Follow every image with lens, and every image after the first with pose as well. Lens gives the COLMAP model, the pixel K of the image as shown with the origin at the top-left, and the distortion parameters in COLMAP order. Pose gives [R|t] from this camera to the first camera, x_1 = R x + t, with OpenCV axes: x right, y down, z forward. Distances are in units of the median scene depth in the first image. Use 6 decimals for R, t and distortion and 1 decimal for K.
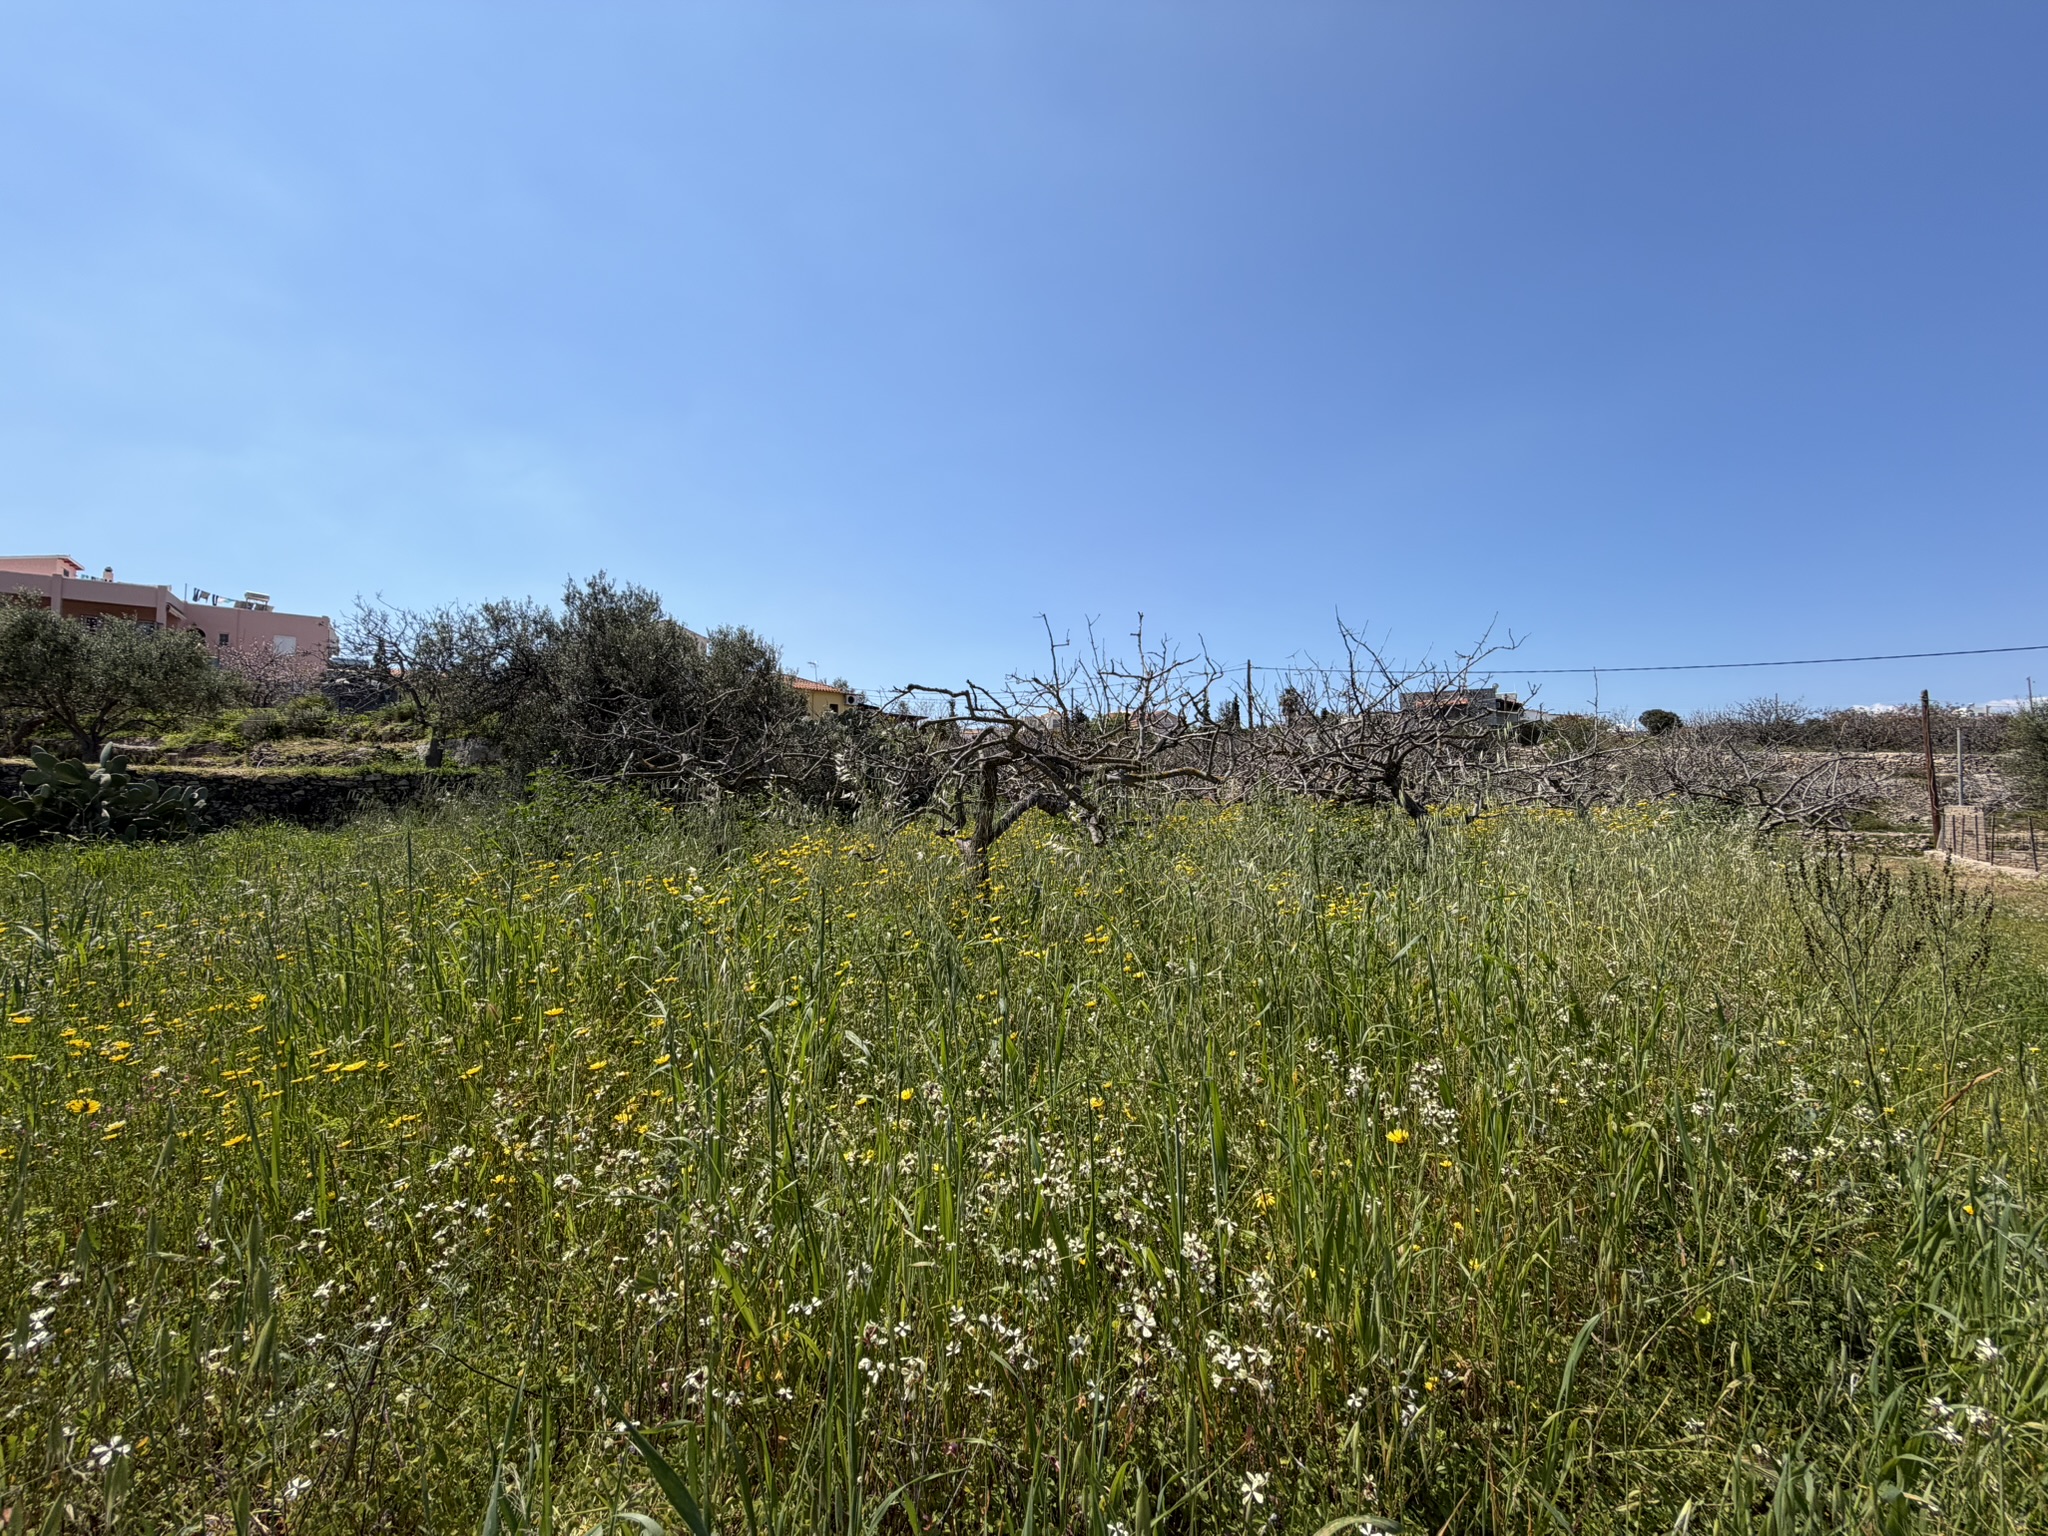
lens RADIAL K [[814.5, 0, 1016.9], [0, 814.5, 764.5], [0, 0, 1]] dist [0.002787, -0.000567]
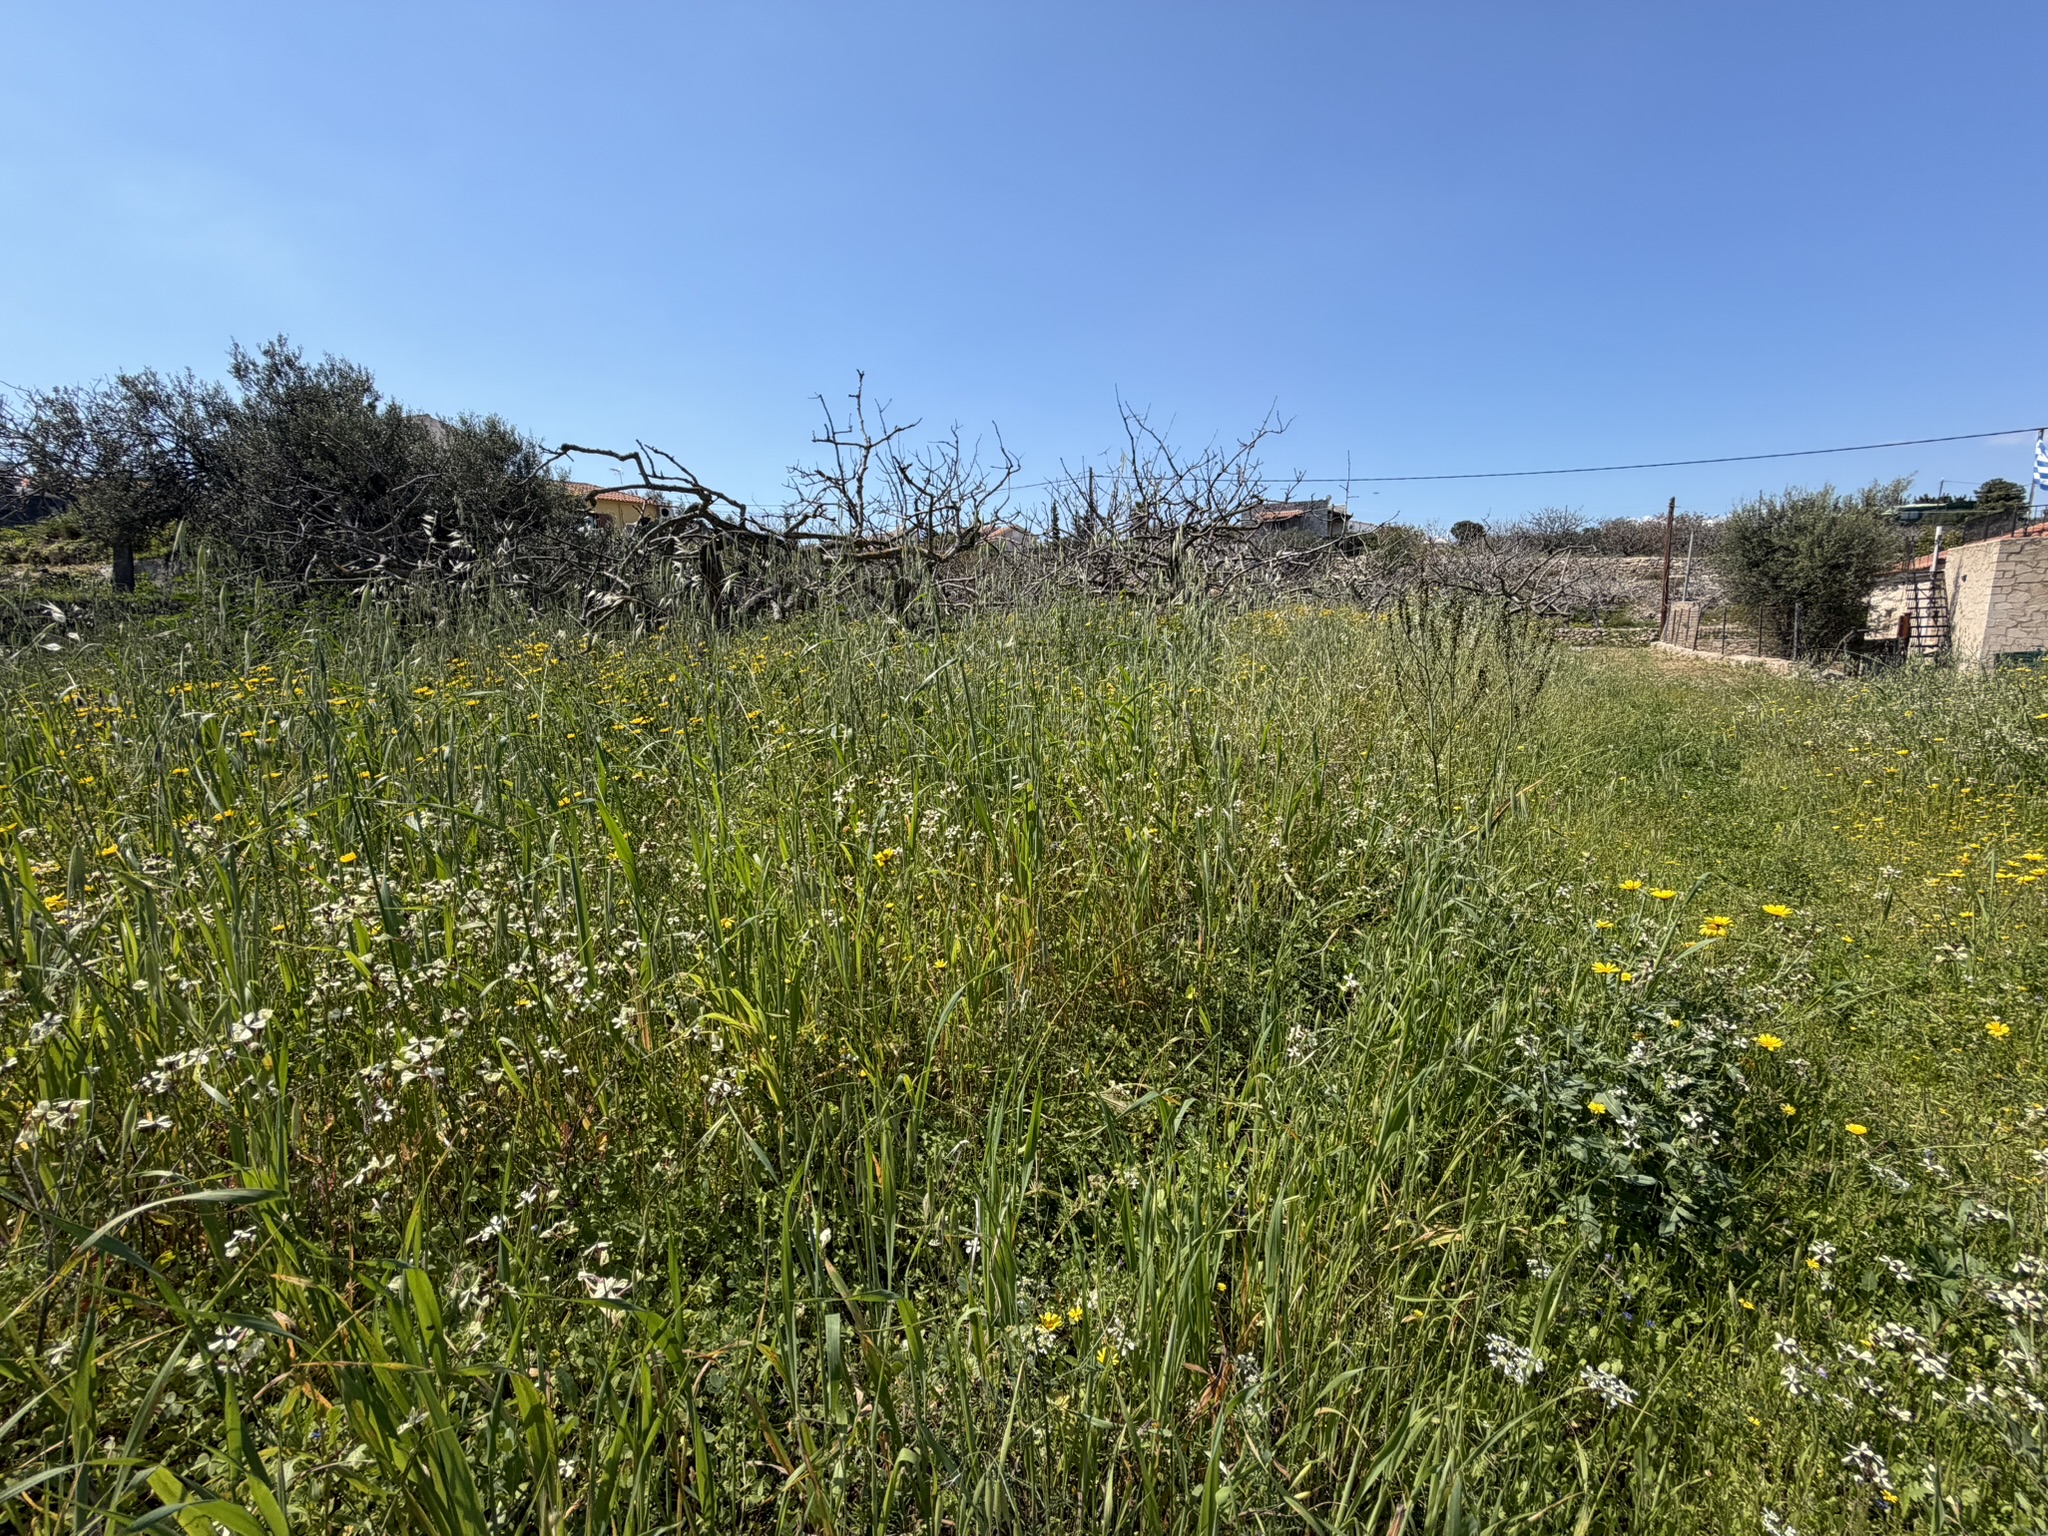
lens RADIAL K [[814.5, 0, 1025.2], [0, 814.5, 764.0], [0, 0, 1]] dist [0.002787, -0.000567]
pose [[0.984742, -0.054419, 0.165295, 0.039481], [0.018208, 0.976854, 0.213132, 0.011973], [-0.173067, -0.206870, 0.962939, 0.004557]]
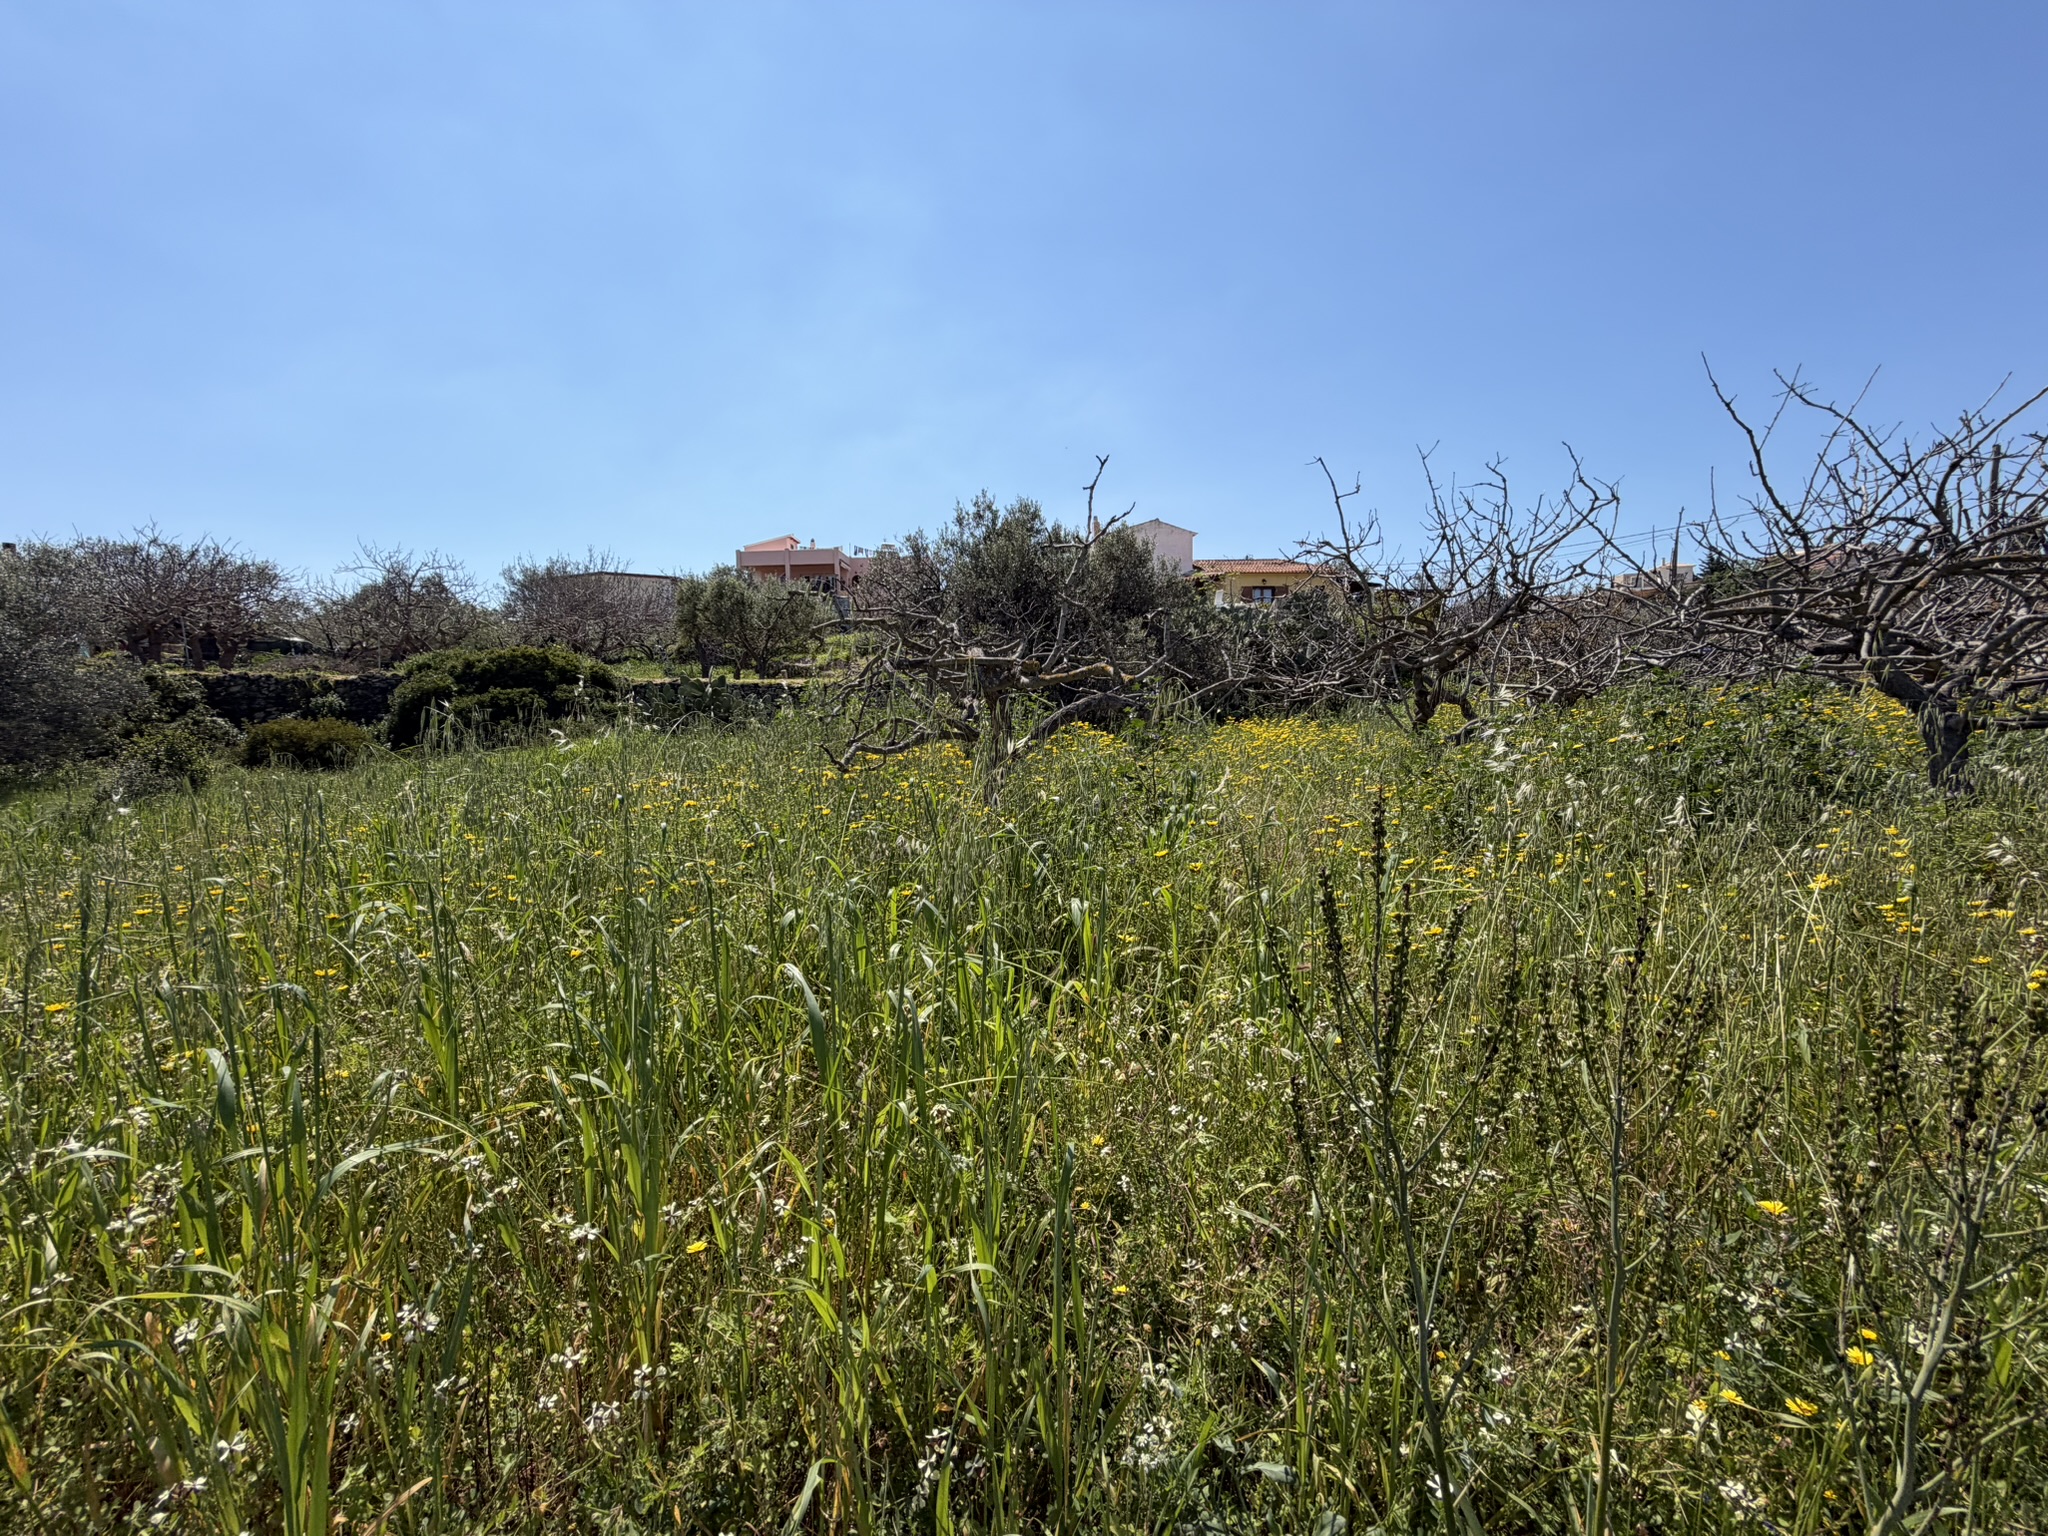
lens RADIAL K [[814.5, 0, 1018.3], [0, 814.5, 768.3], [0, 0, 1]] dist [0.002787, -0.000567]
pose [[0.788008, 0.038121, -0.614484, 0.136901], [0.049363, 0.990956, 0.124779, -0.001427], [0.613683, -0.128660, 0.778999, 0.088199]]
